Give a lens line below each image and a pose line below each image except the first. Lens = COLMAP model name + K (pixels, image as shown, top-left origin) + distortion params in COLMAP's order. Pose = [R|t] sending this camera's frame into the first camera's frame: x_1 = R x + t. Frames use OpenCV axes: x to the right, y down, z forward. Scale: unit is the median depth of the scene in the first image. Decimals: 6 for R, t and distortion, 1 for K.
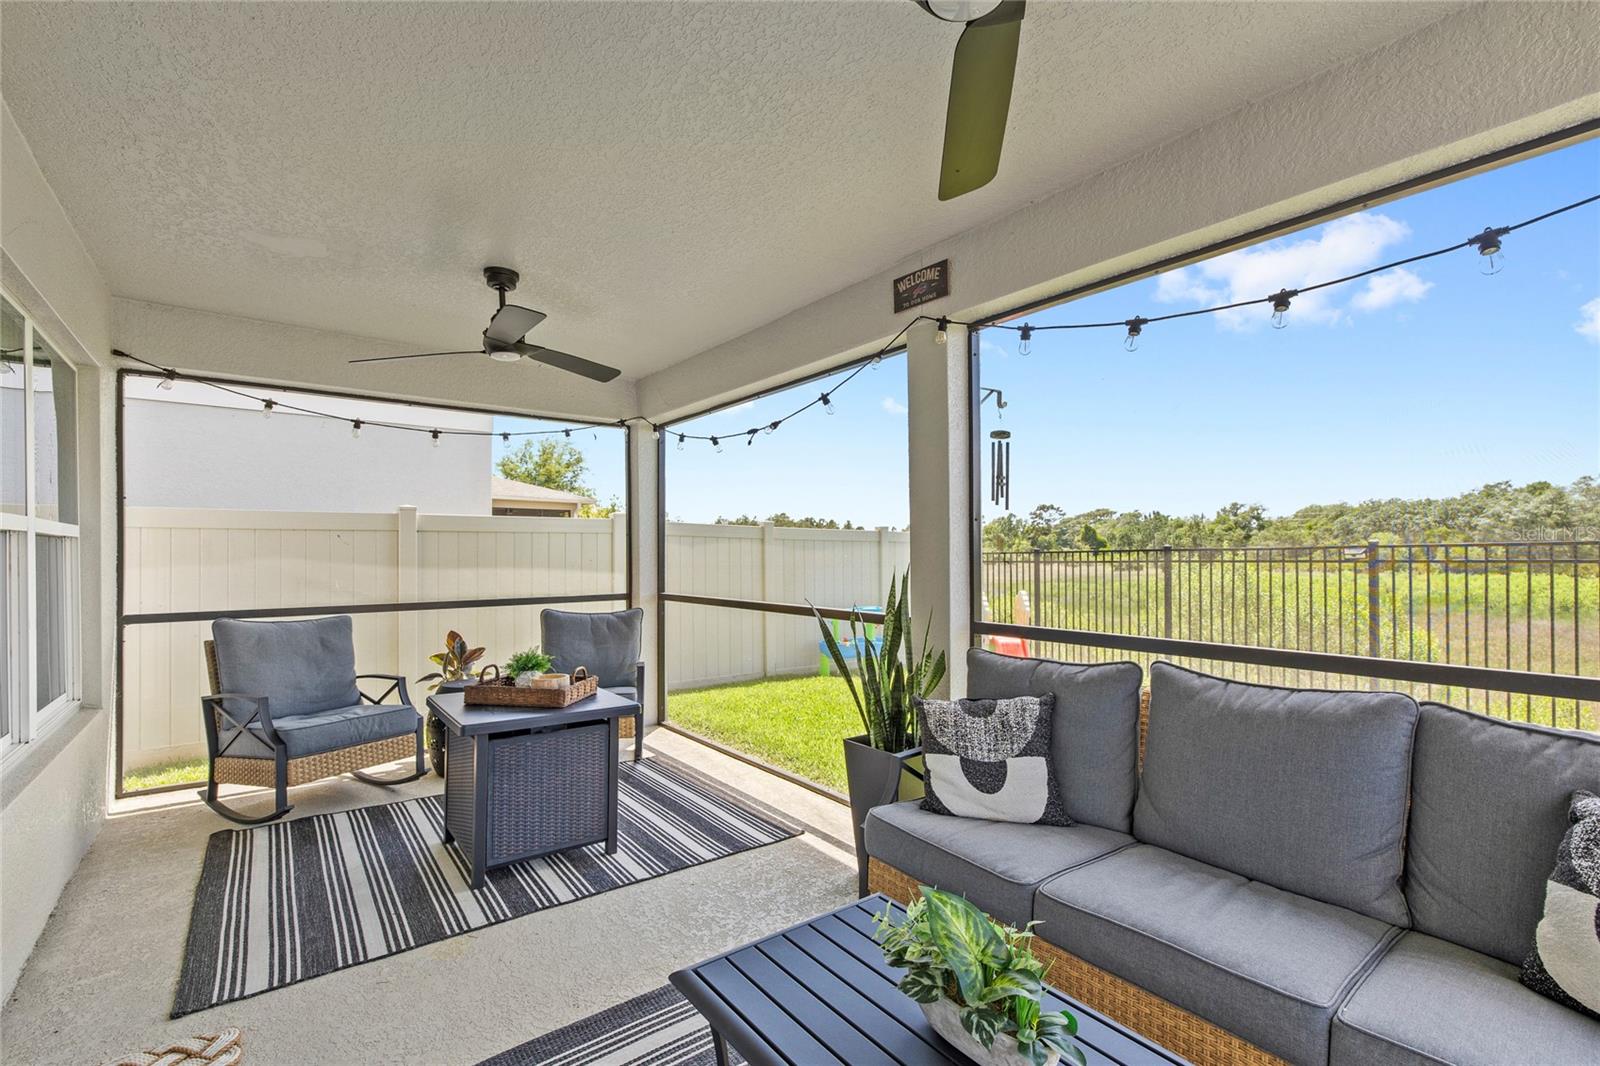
lens RADIAL K [[699.6, 0, 804.0], [0, 699.6, 549.3], [0, 0, 1]] dist [0.001488, 0.000283]
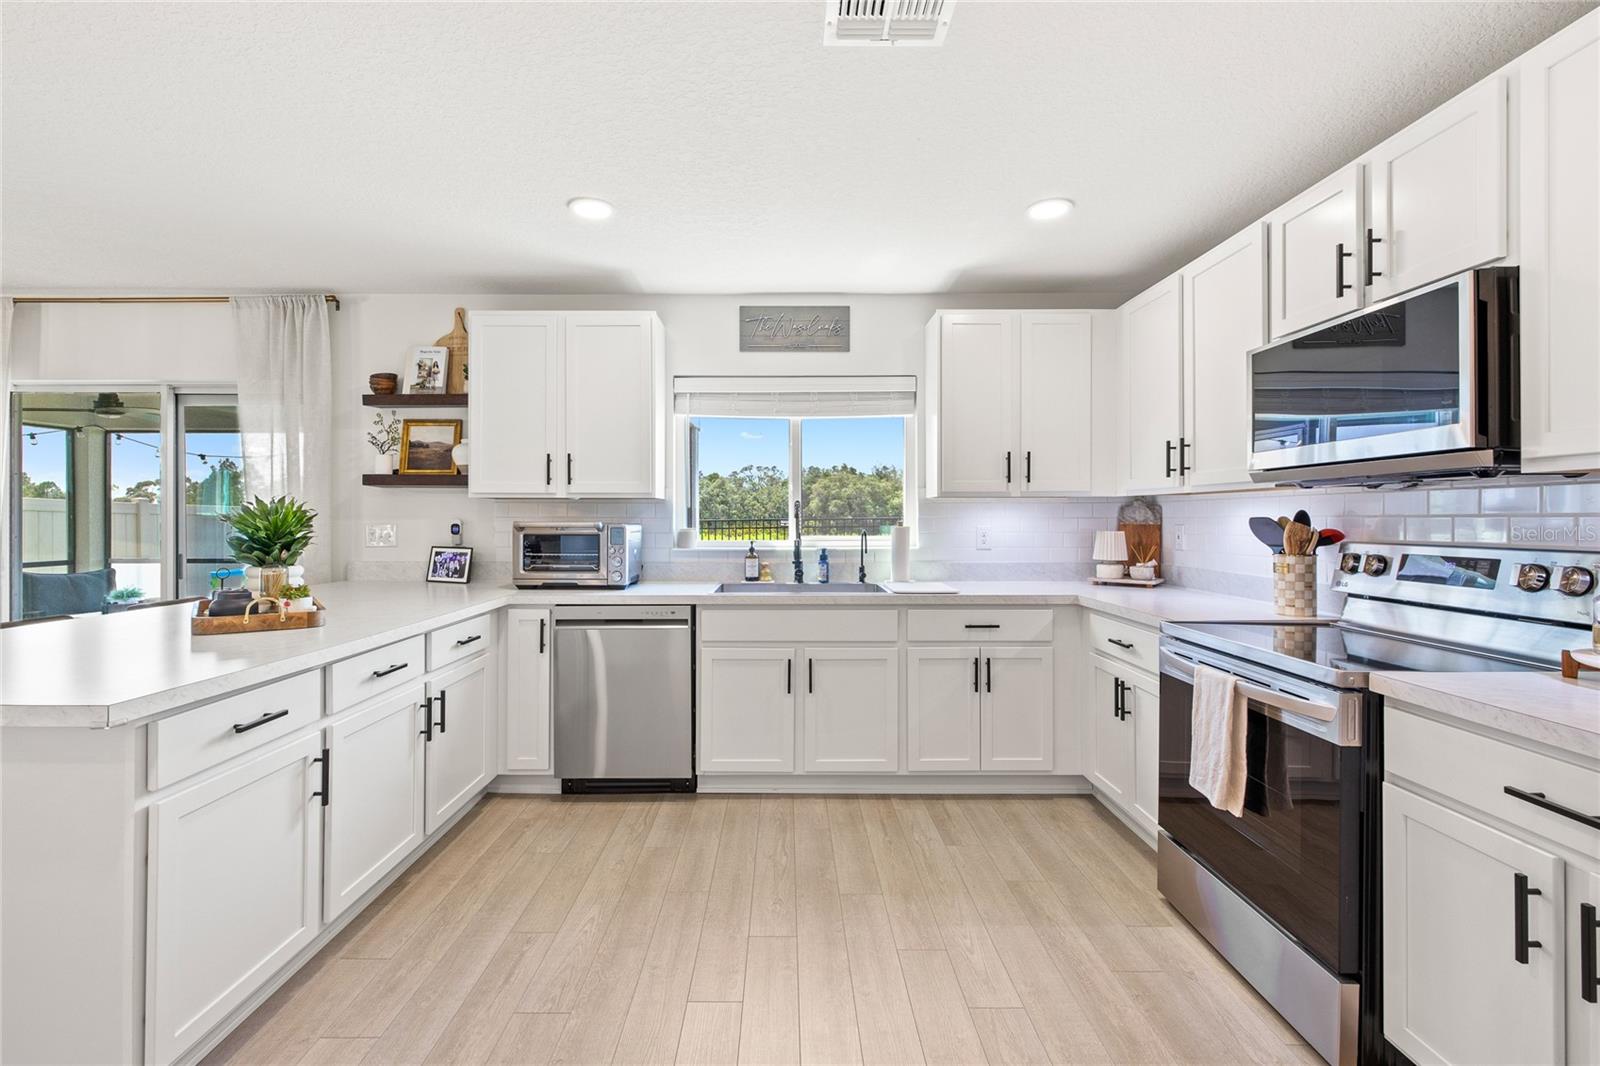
lens RADIAL K [[693.2, 0, 782.8], [0, 693.2, 518.9], [0, 0, 1]] dist [0.000815, 0.000184]
pose [[0.622283, 0.002250, 0.782789, -0.432854], [-0.005401, 0.999984, 0.001419, -0.020360], [-0.782774, -0.005111, 0.622285, -0.799296]]
